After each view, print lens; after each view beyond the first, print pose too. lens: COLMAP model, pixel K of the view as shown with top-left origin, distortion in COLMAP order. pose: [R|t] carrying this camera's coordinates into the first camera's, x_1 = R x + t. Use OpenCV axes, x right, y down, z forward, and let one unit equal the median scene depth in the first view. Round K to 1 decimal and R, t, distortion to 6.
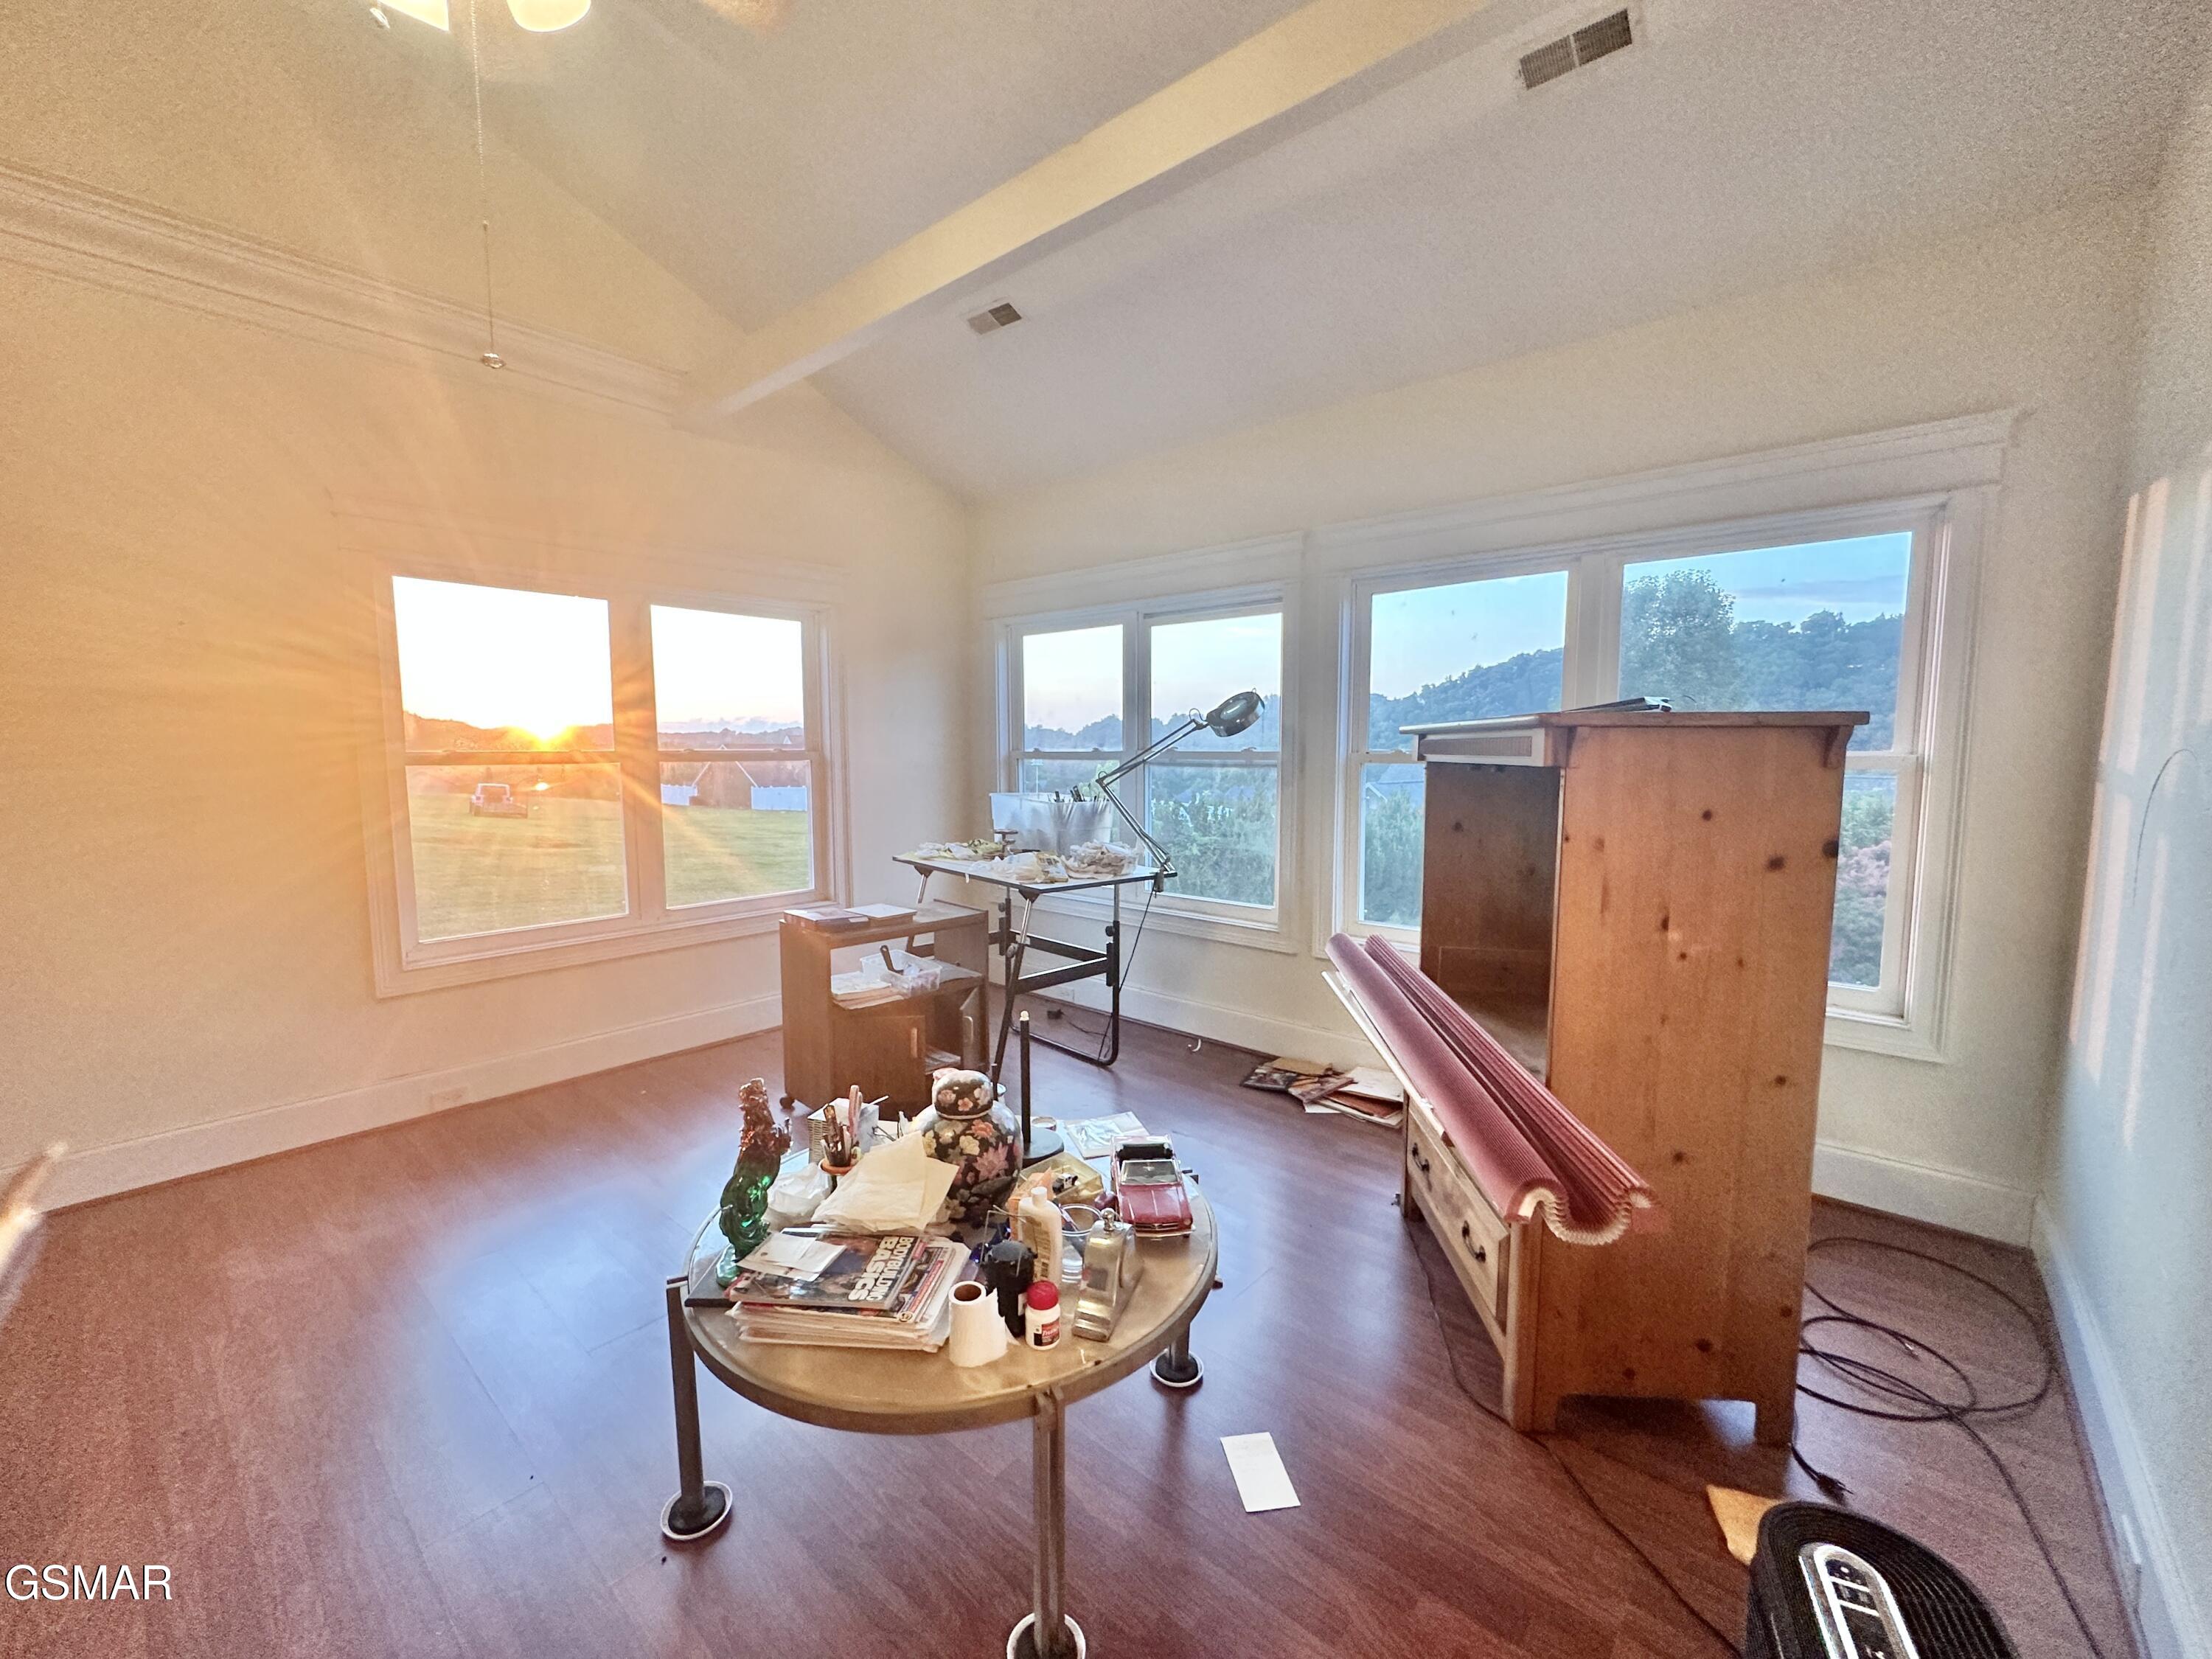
lens RADIAL K [[890.1, 0, 1094.1], [0, 890.1, 827.3], [0, 0, 1]] dist [-0.002497, -0.000029]
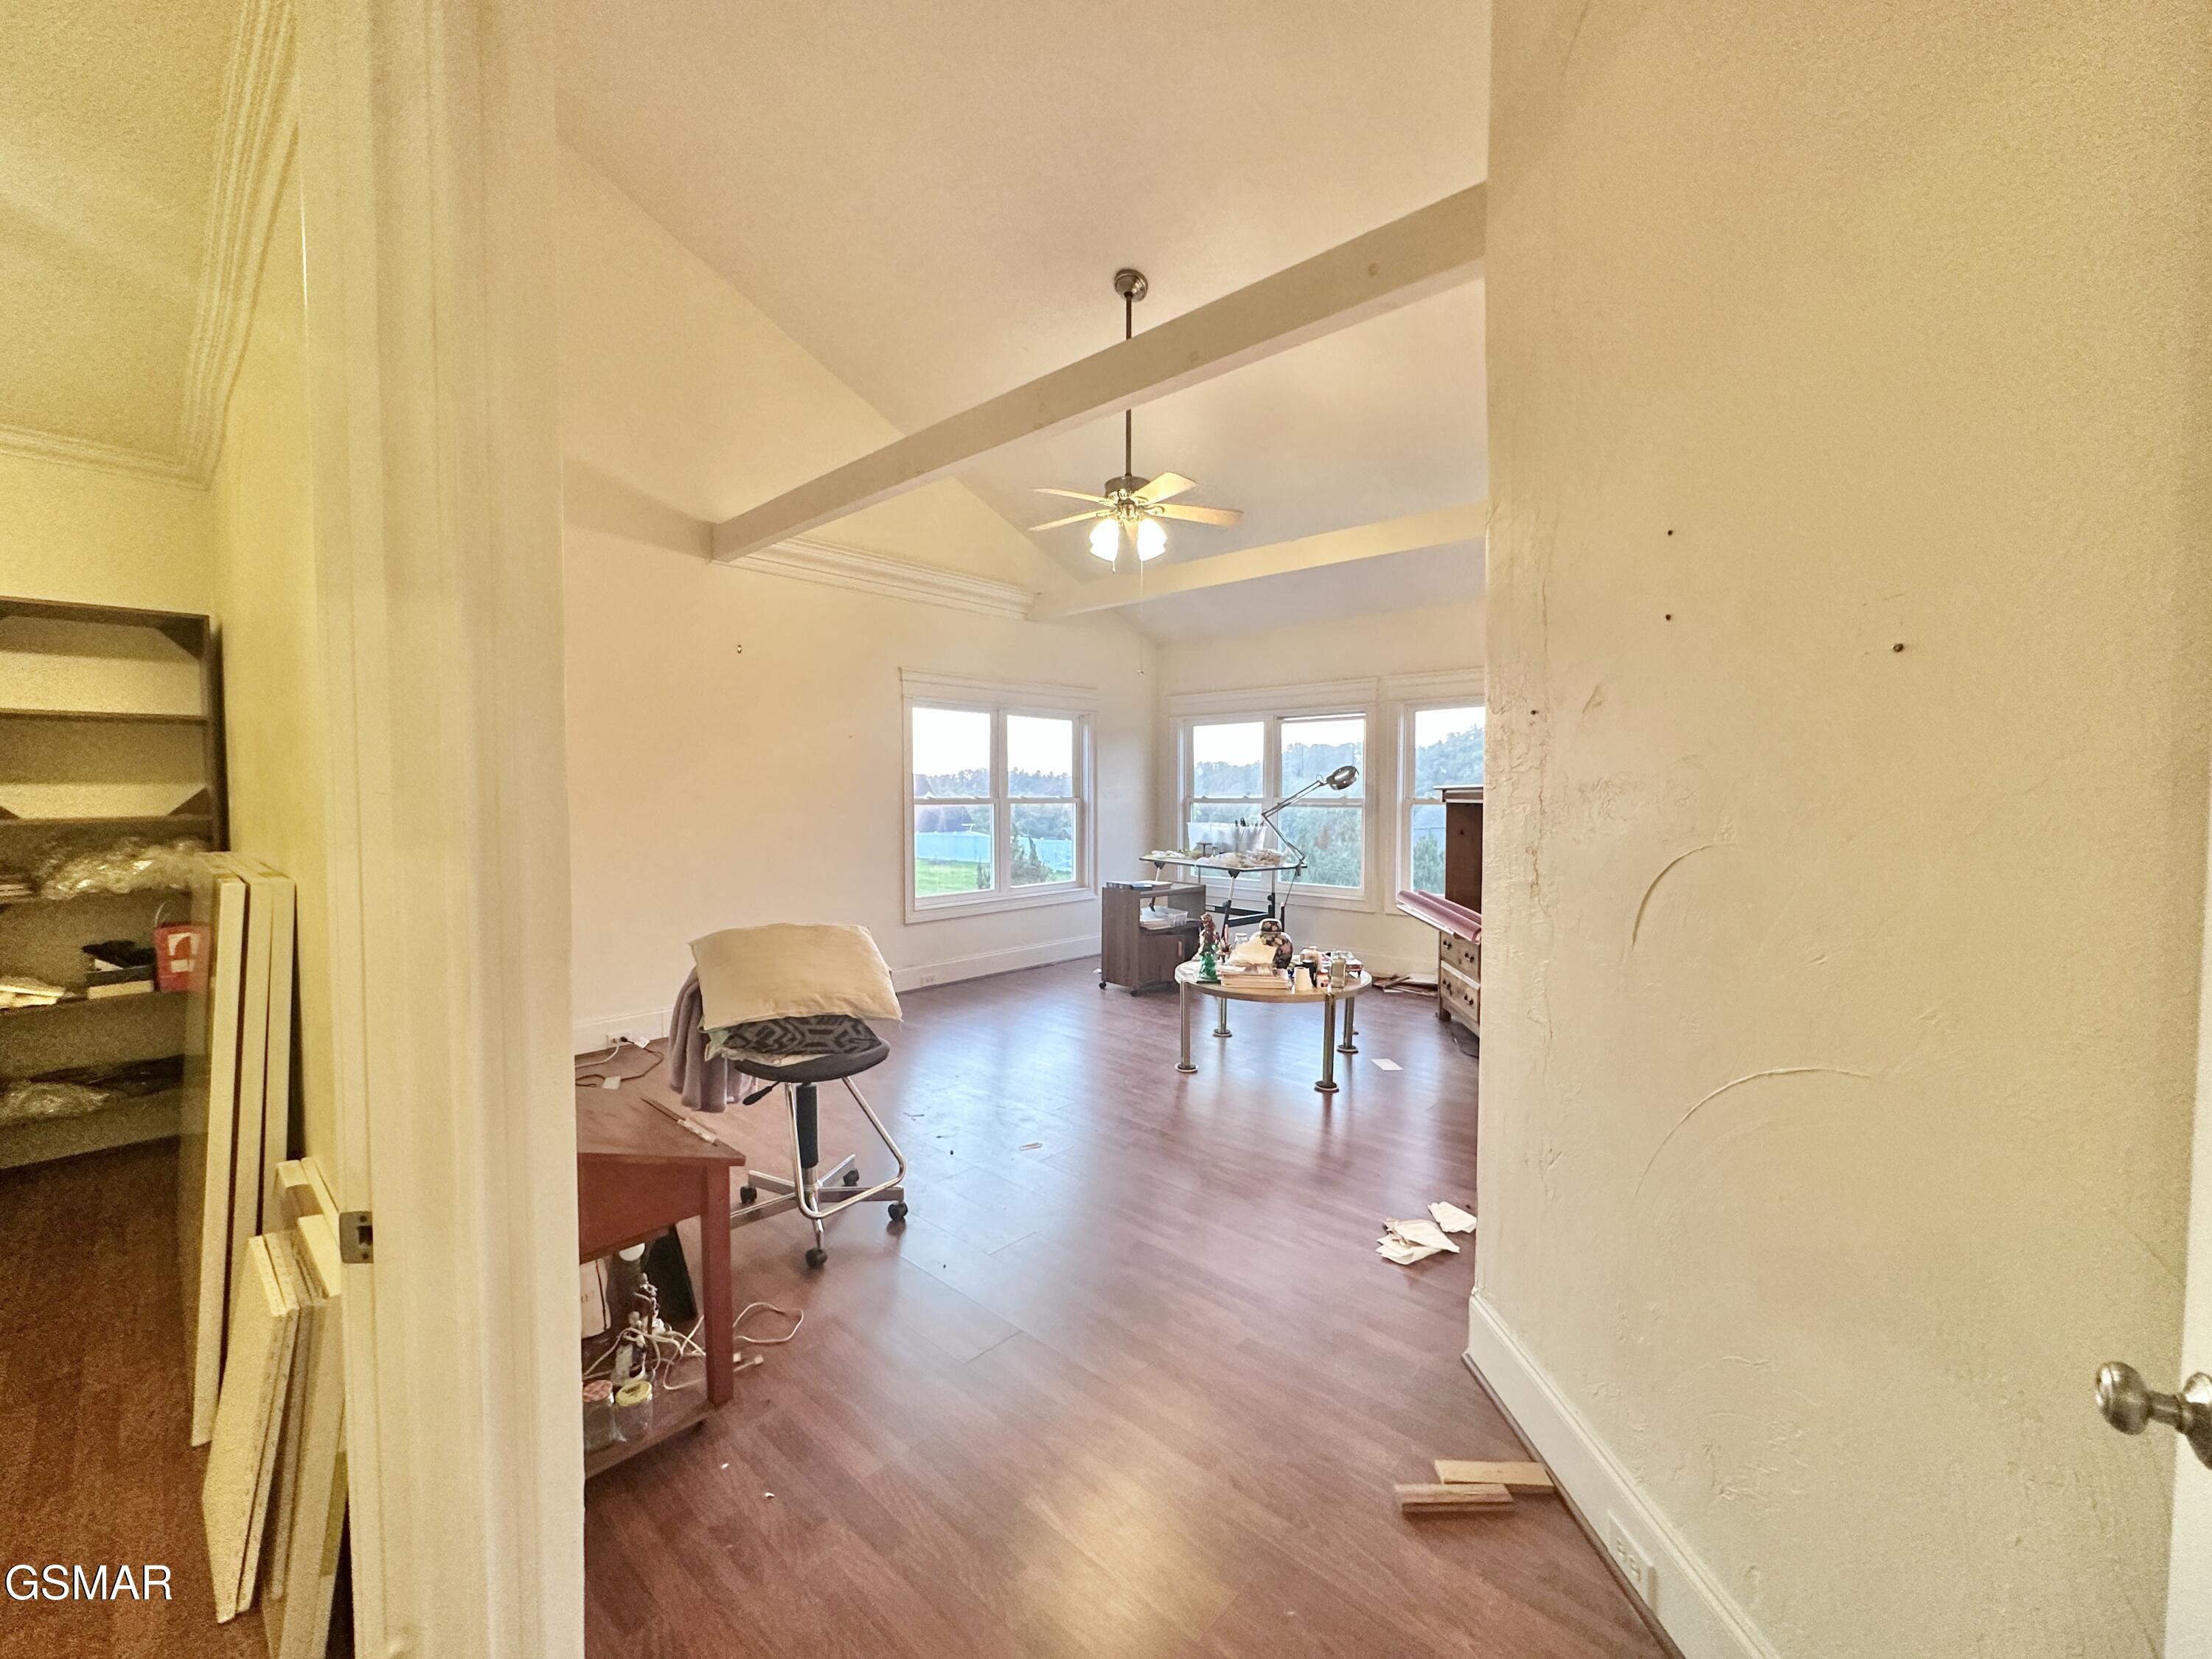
lens RADIAL K [[890.1, 0, 1119.4], [0, 890.1, 830.0], [0, 0, 1]] dist [-0.002497, -0.000029]
pose [[0.999985, 0.005521, 0.000344, -0.283122], [-0.005495, 0.998629, -0.052050, 0.074365], [-0.000631, 0.052047, 0.998644, -0.775200]]
